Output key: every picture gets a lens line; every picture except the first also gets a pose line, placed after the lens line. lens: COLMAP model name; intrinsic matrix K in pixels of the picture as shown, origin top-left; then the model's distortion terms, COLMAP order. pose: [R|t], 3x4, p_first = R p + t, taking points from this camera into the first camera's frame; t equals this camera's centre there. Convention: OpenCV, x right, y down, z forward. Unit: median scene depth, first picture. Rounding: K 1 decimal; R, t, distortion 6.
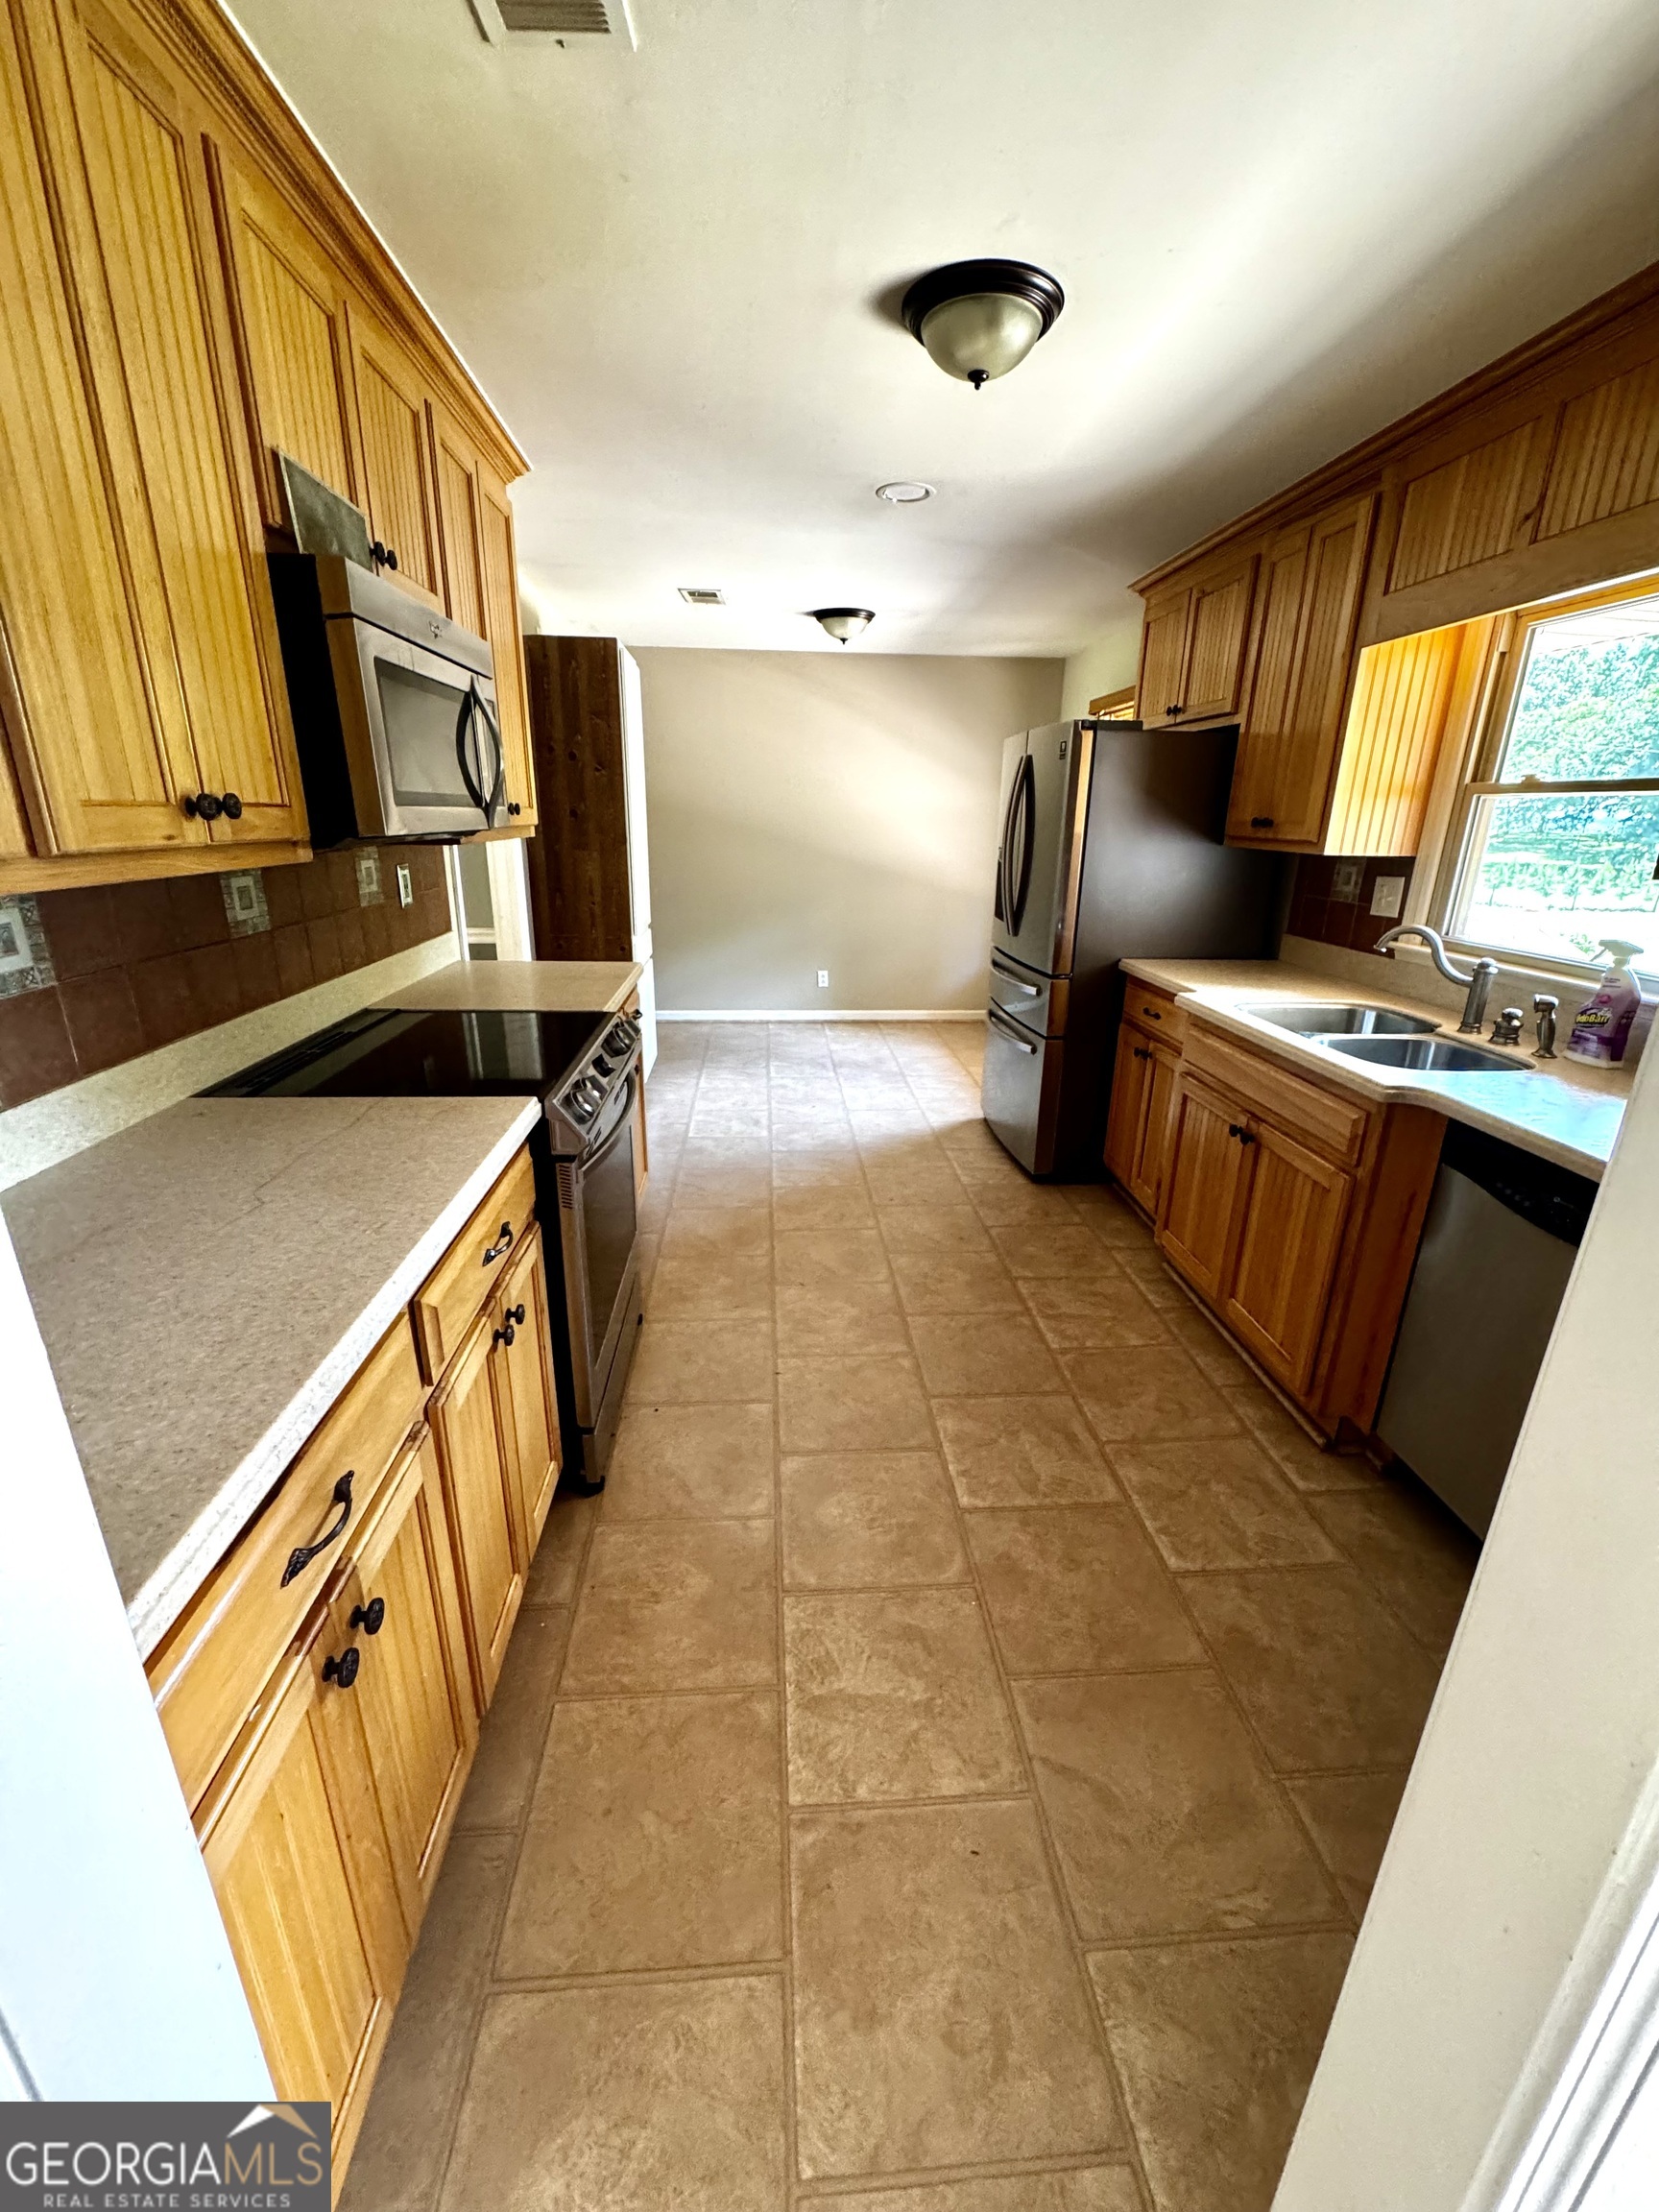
lens RADIAL K [[881.4, 0, 832.5], [0, 881.4, 1104.0], [0, 0, 1]] dist [-0.001687, 0.000036]
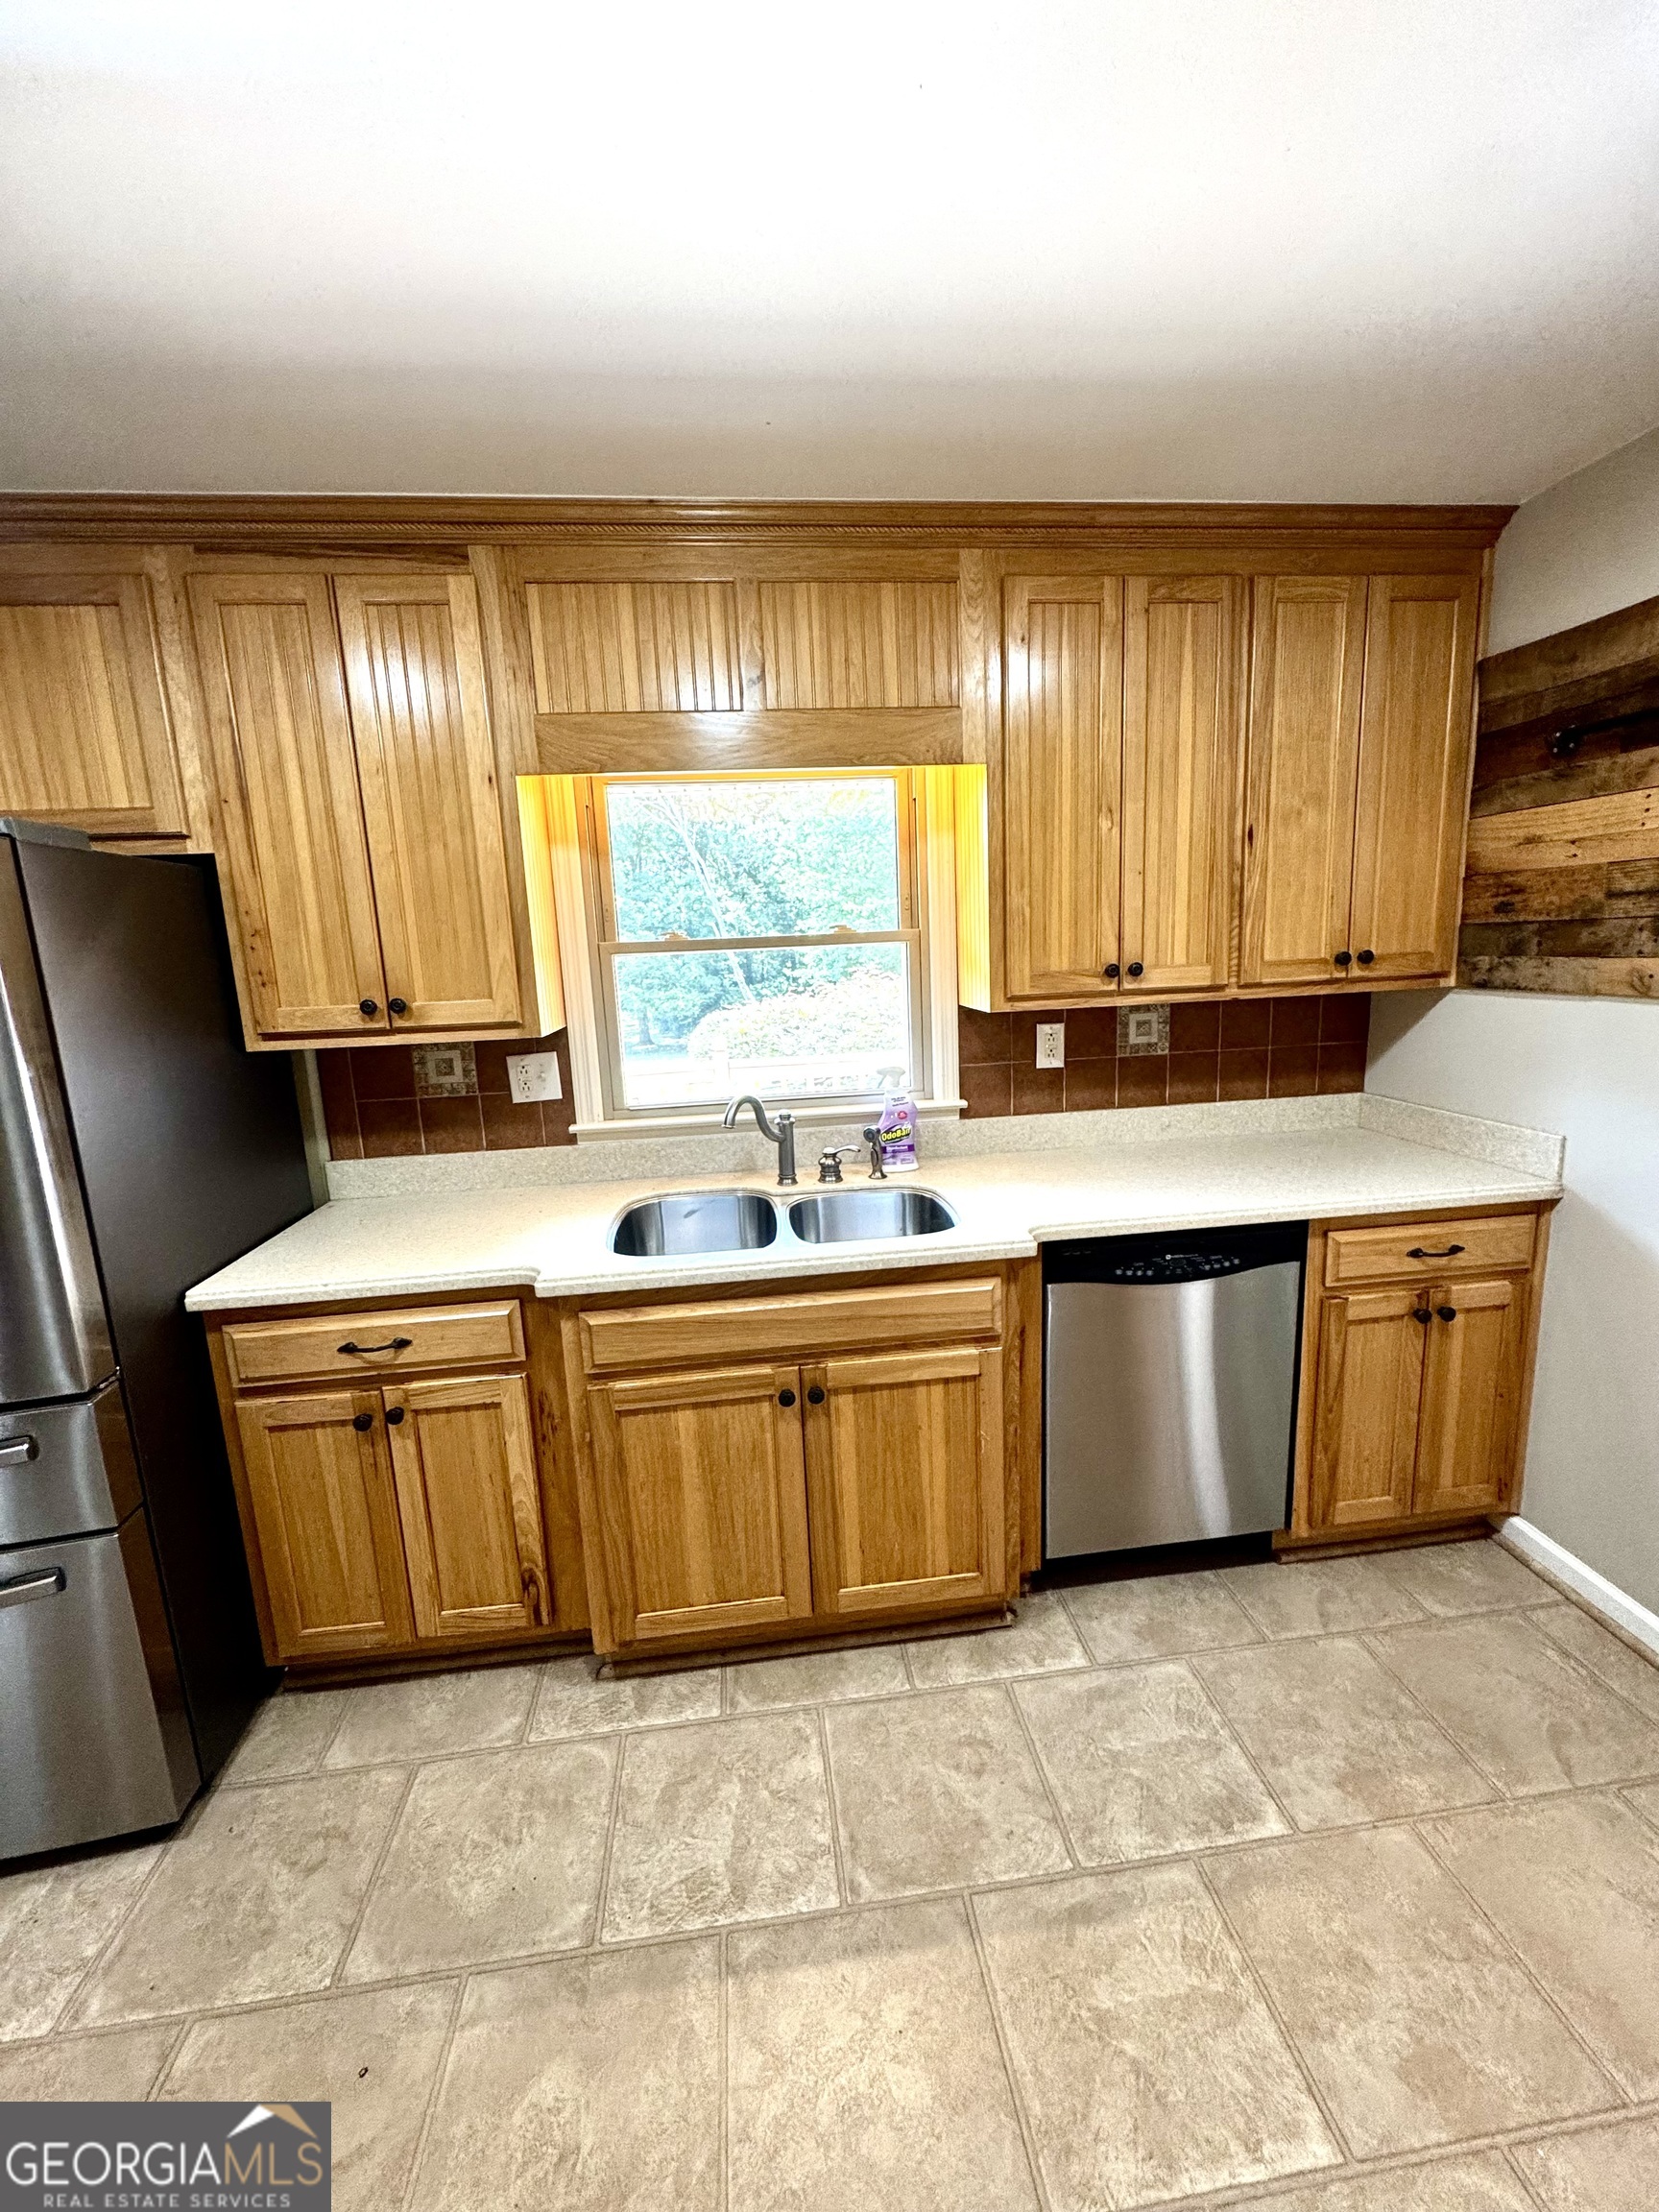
lens RADIAL K [[881.4, 0, 832.5], [0, 881.4, 1104.0], [0, 0, 1]] dist [-0.001687, 0.000036]
pose [[-0.044837, -0.193781, 0.980020, -0.215969], [0.354270, 0.914164, 0.196967, -0.323205], [-0.934068, 0.356023, 0.027663, 0.853637]]
